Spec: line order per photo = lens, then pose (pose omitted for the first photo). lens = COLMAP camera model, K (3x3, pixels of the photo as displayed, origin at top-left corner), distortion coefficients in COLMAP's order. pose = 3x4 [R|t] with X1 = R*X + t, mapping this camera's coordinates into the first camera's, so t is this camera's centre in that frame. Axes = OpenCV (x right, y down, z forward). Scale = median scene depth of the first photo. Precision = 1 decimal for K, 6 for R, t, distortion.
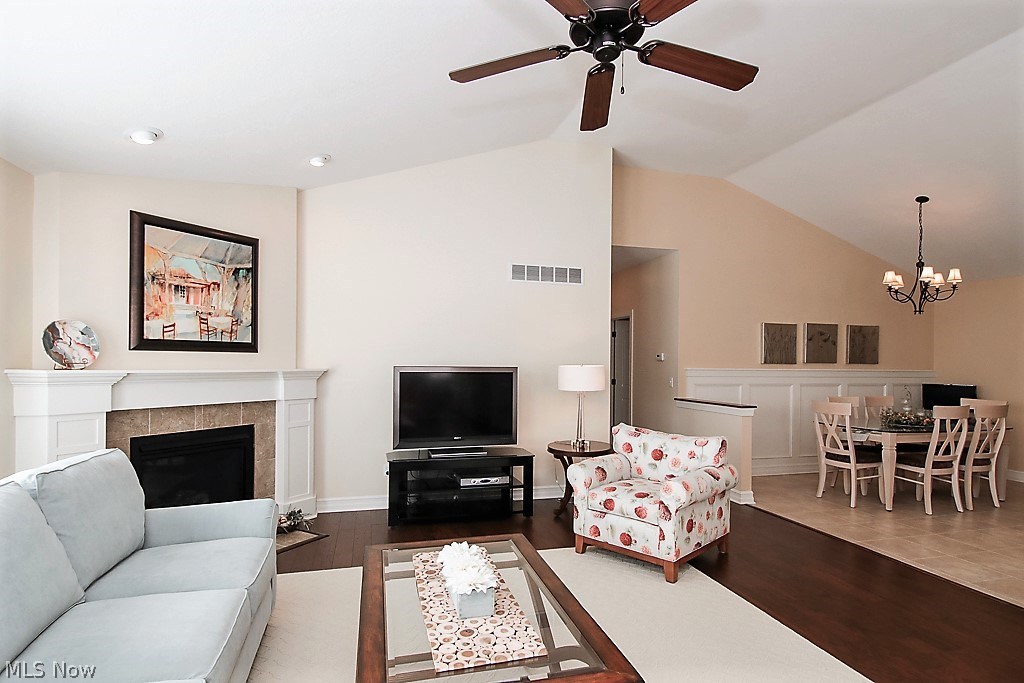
lens RADIAL K [[525.3, 0, 515.1], [0, 525.3, 362.9], [0, 0, 1]] dist [0.003030, -0.000737]
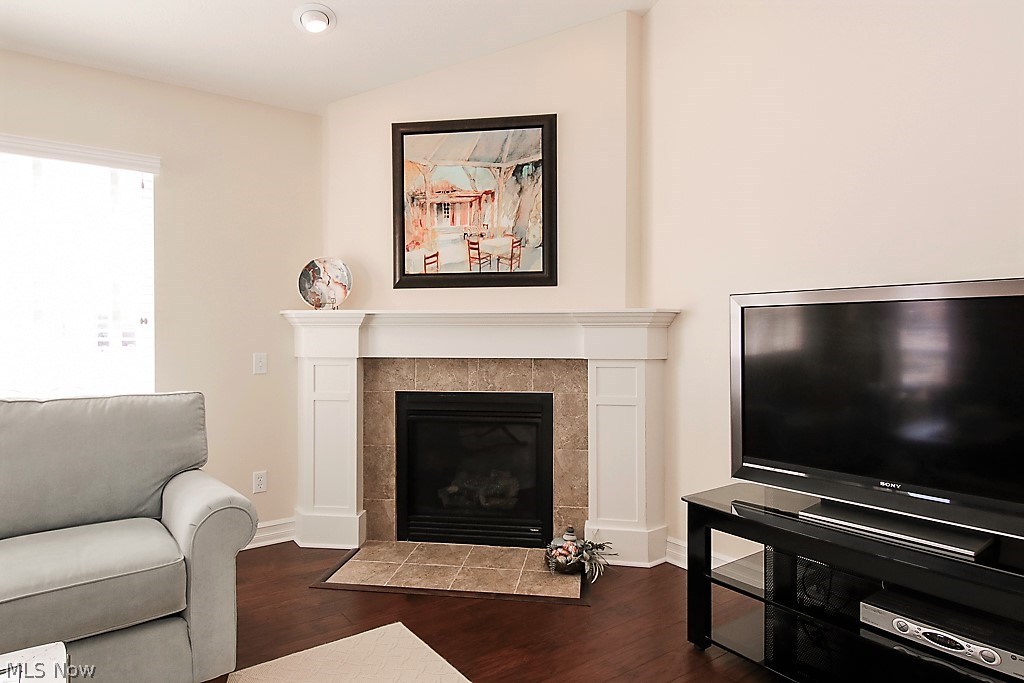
lens RADIAL K [[609.5, 0, 511.7], [0, 609.5, 337.4], [0, 0, 1]] dist [0.015918, -0.001387]
pose [[0.354143, -0.003661, -0.935184, 0.212662], [0.003684, 0.999990, -0.002519, 0.047840], [0.935184, -0.002553, 0.354153, 0.681988]]
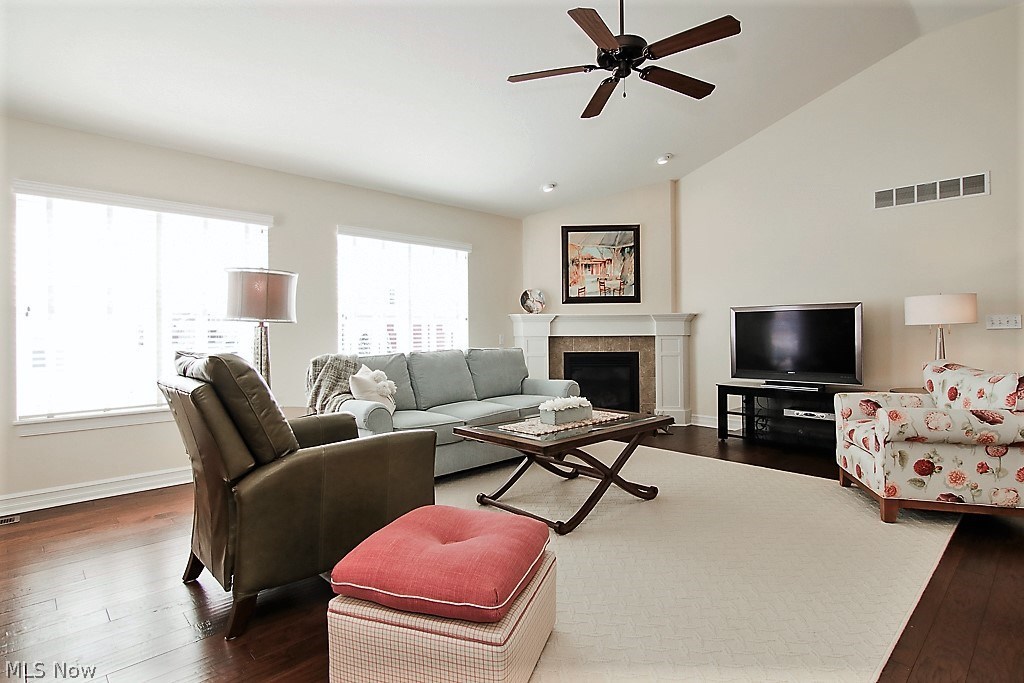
lens RADIAL K [[513.7, 0, 508.0], [0, 513.7, 332.2], [0, 0, 1]] dist [-0.001721, -0.001551]
pose [[0.461911, -0.014430, -0.886809, 0.608684], [0.010934, 0.999884, -0.010575, 0.073999], [0.886859, -0.004812, 0.462015, 0.017461]]
